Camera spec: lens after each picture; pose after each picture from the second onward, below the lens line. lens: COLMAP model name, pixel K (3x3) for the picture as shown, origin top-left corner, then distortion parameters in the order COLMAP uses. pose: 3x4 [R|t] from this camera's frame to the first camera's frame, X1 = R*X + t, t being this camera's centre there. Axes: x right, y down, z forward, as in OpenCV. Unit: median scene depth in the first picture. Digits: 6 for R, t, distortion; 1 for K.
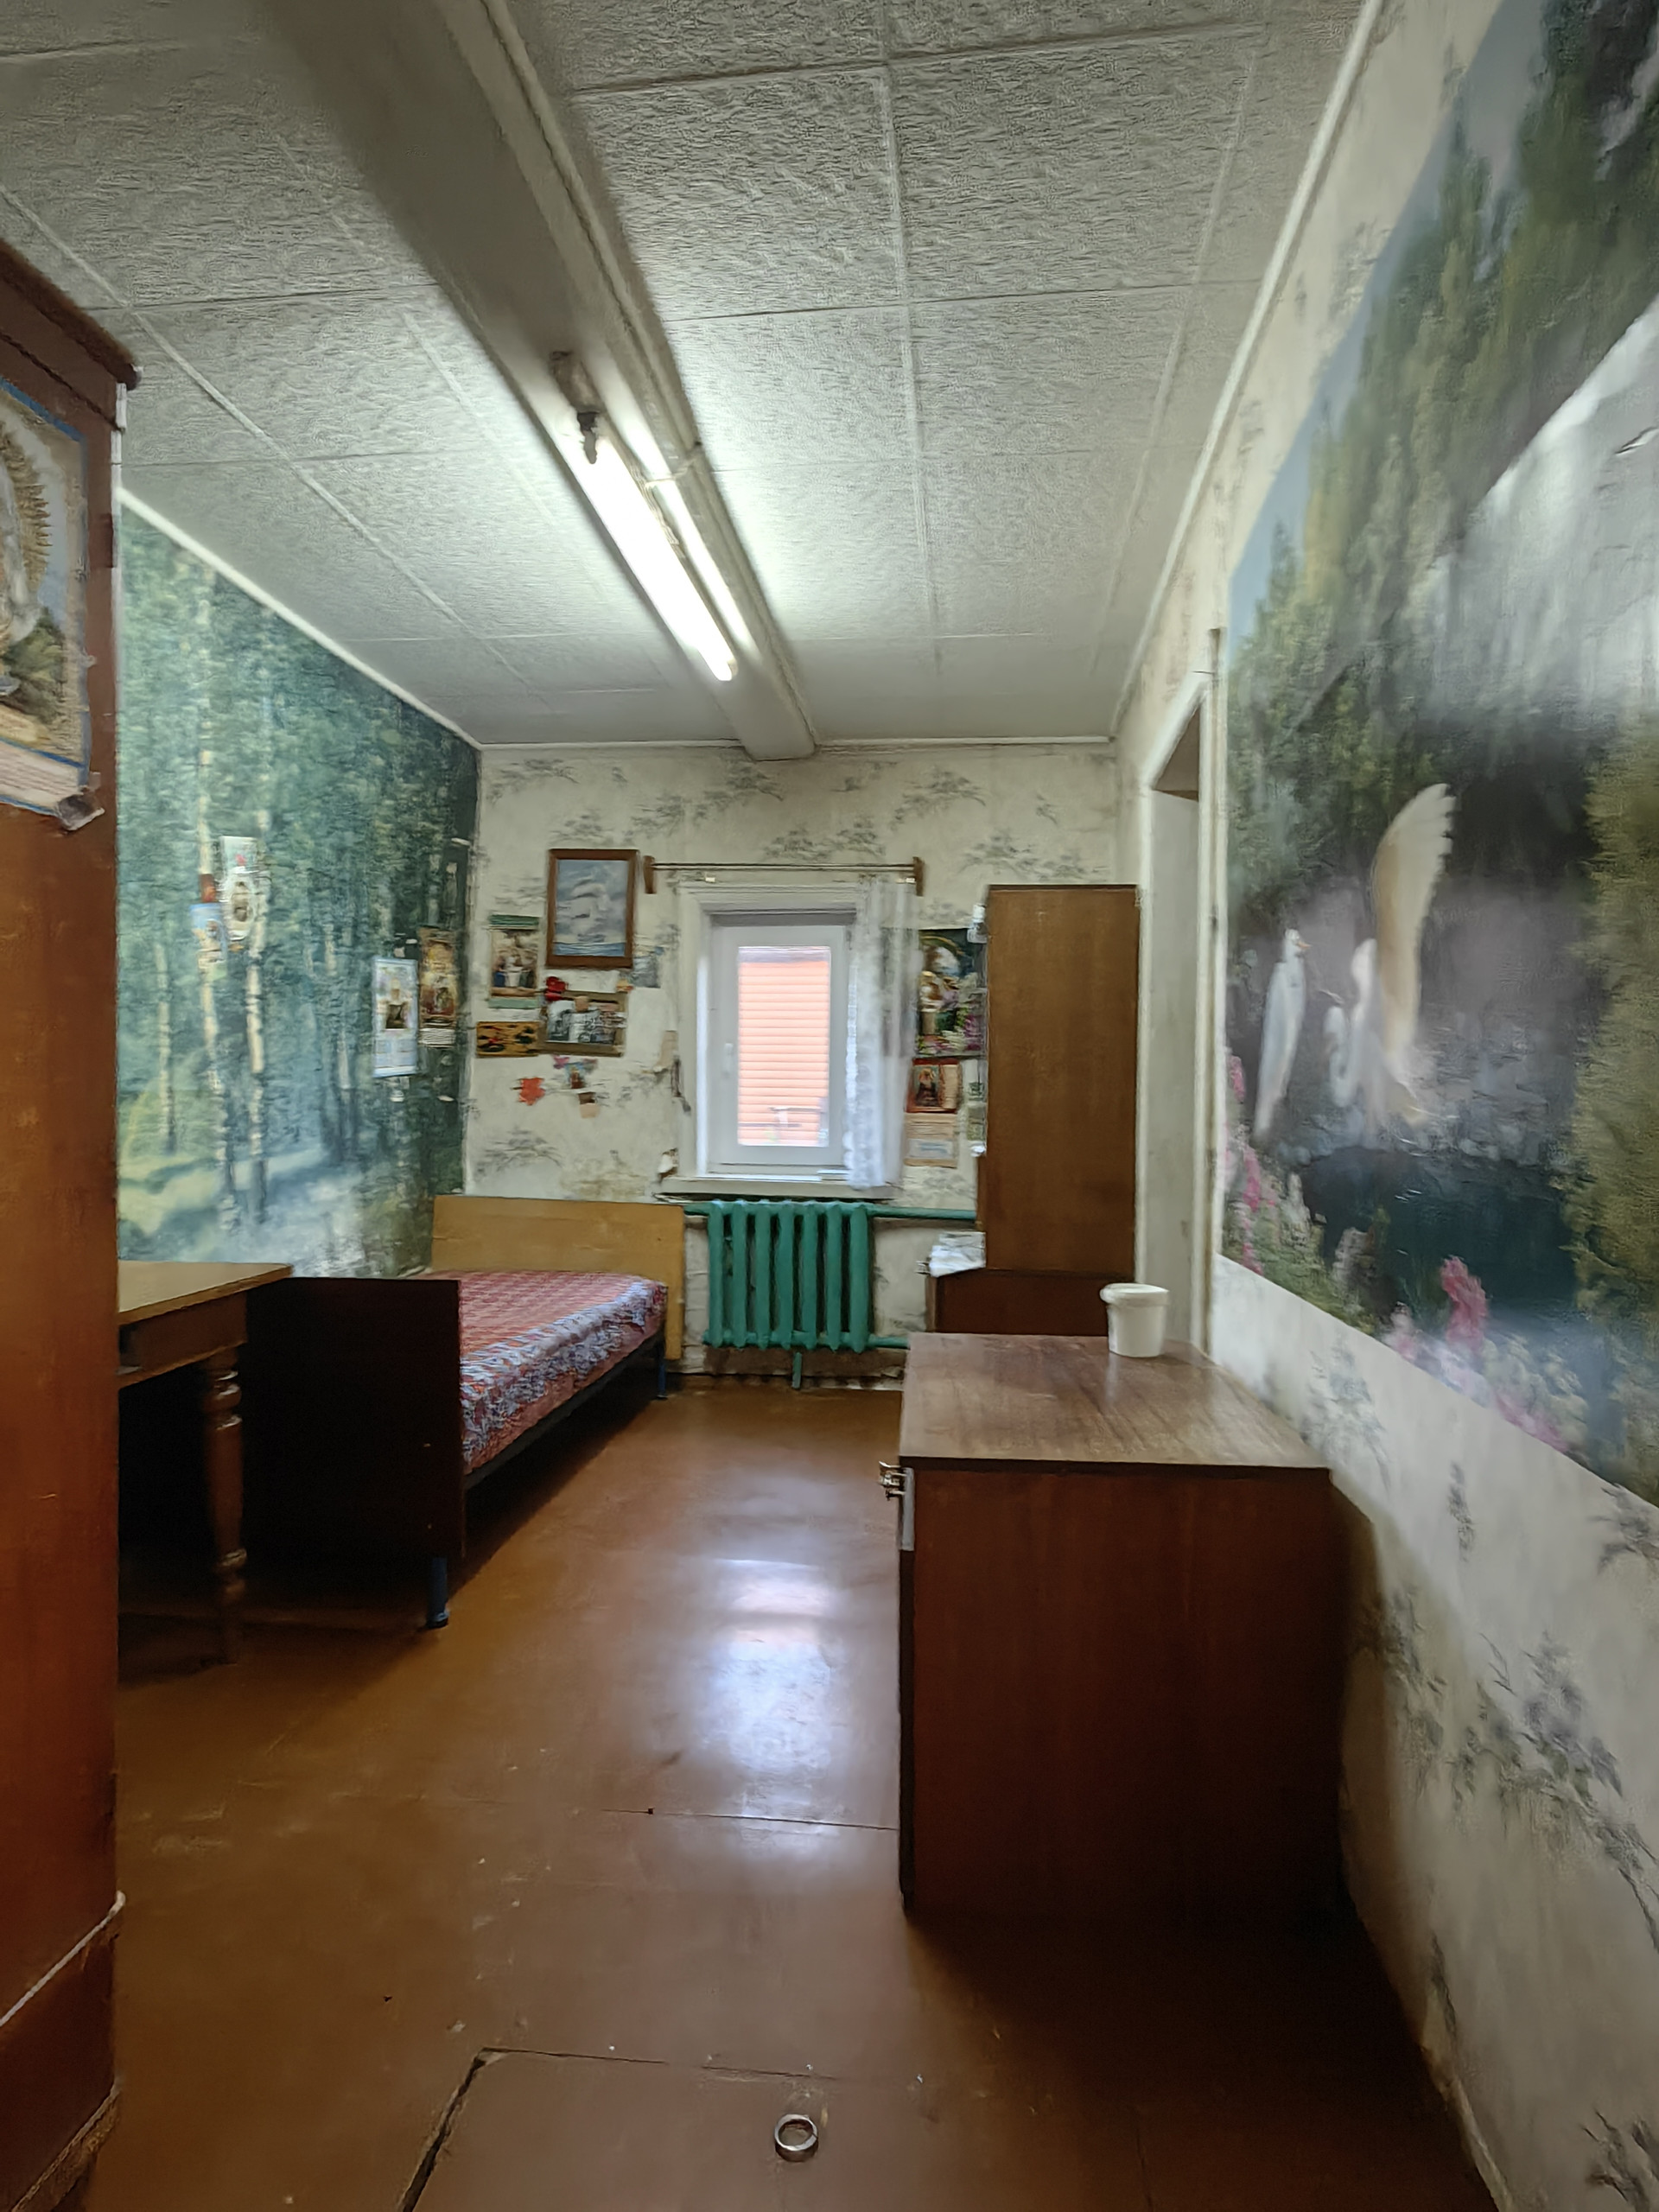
lens RADIAL K [[1175.2, 0, 834.6], [0, 1175.2, 1101.6], [0, 0, 1]] dist [0.014132, 0.000246]
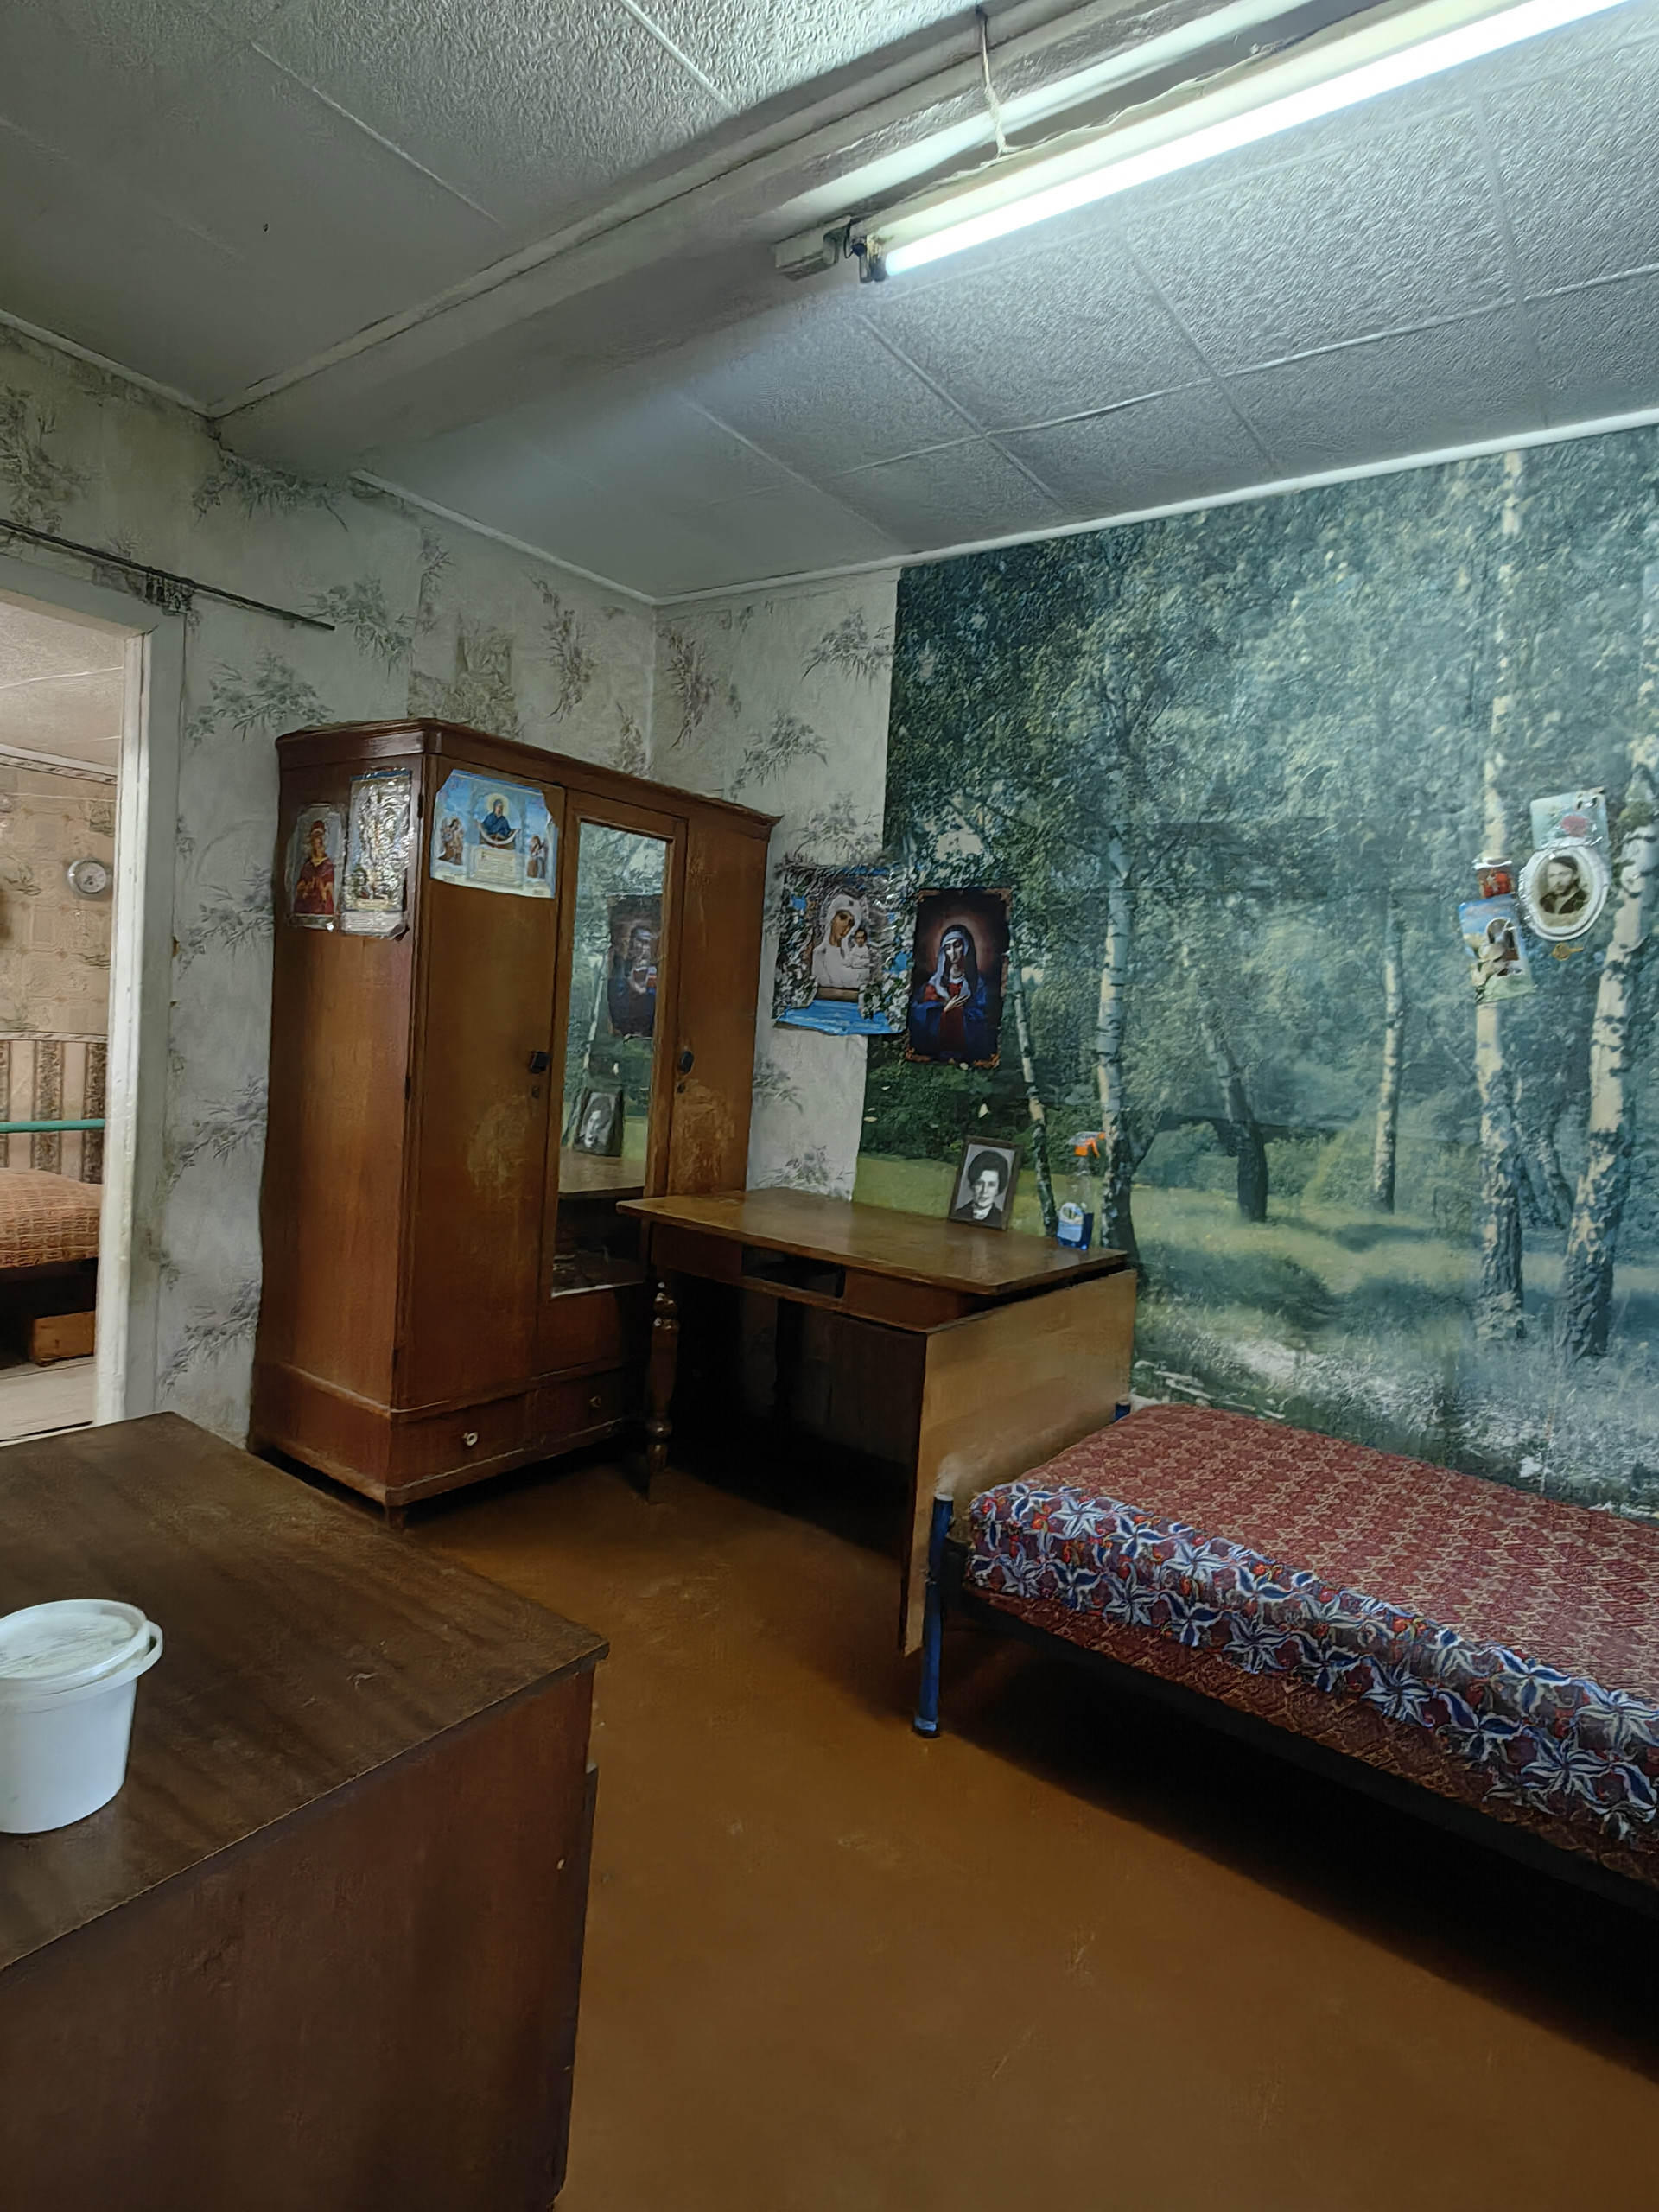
lens RADIAL K [[1175.2, 0, 836.0], [0, 1175.2, 1104.5], [0, 0, 1]] dist [0.014132, 0.000246]
pose [[-0.502939, 0.010067, -0.864263, 0.340300], [-0.091301, 0.993719, 0.064705, -0.047290], [0.859486, 0.111451, -0.498861, 1.038107]]
